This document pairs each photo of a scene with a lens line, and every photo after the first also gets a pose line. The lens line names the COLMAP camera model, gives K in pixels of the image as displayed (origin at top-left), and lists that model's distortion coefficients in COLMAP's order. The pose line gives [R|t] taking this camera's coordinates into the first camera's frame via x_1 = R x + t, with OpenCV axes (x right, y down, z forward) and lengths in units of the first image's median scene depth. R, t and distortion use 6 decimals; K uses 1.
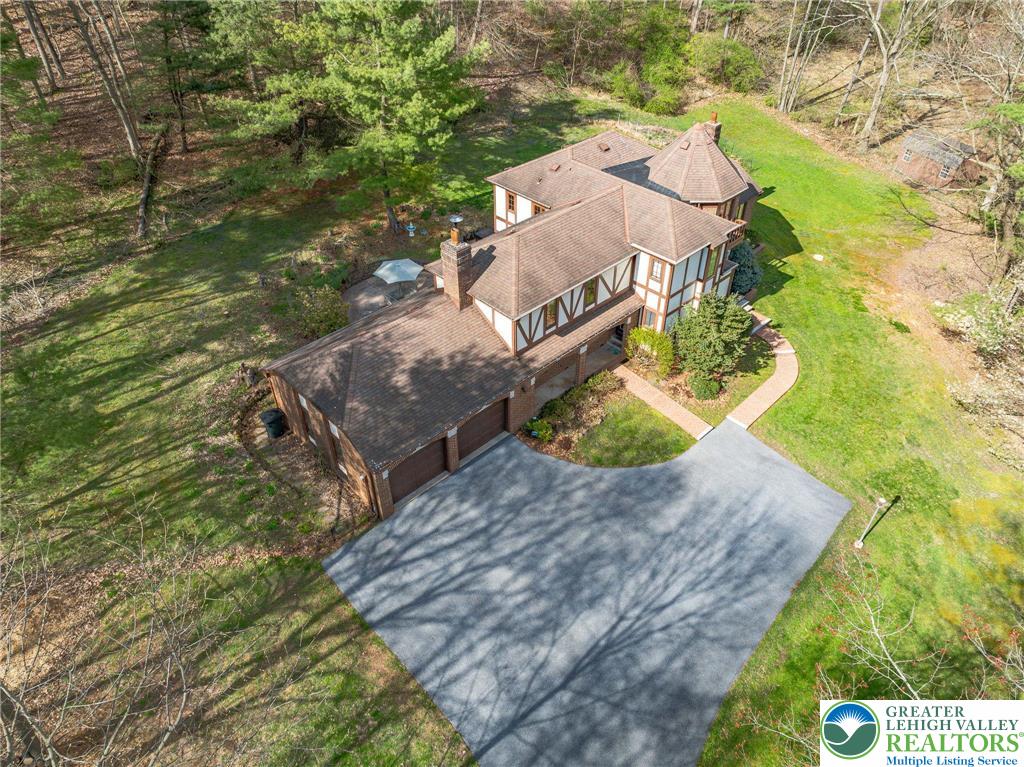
lens RADIAL K [[676.1, 0, 512.0], [0, 676.1, 383.5], [0, 0, 1]] dist [-0.047265, -0.000390]
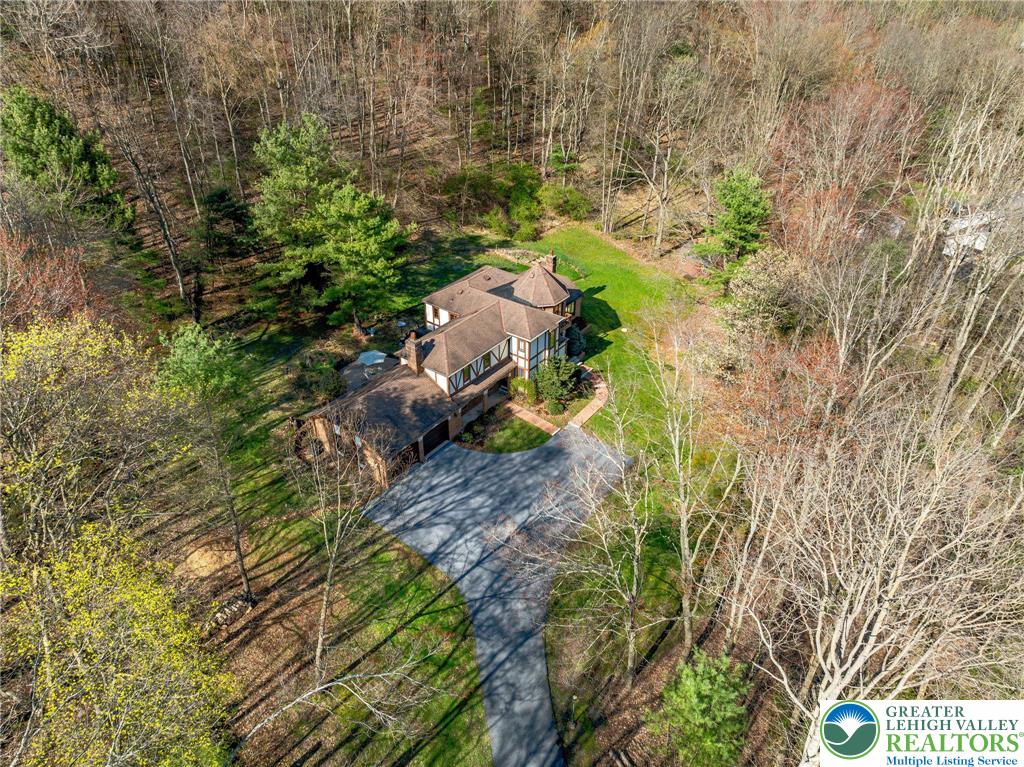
lens RADIAL K [[676.1, 0, 512.0], [0, 676.1, 383.5], [0, 0, 1]] dist [-0.047265, -0.000390]
pose [[0.986292, -0.080932, 0.143796, -0.078386], [0.097544, 0.988853, -0.112498, 0.129208], [-0.133088, 0.124983, 0.983192, -0.742686]]
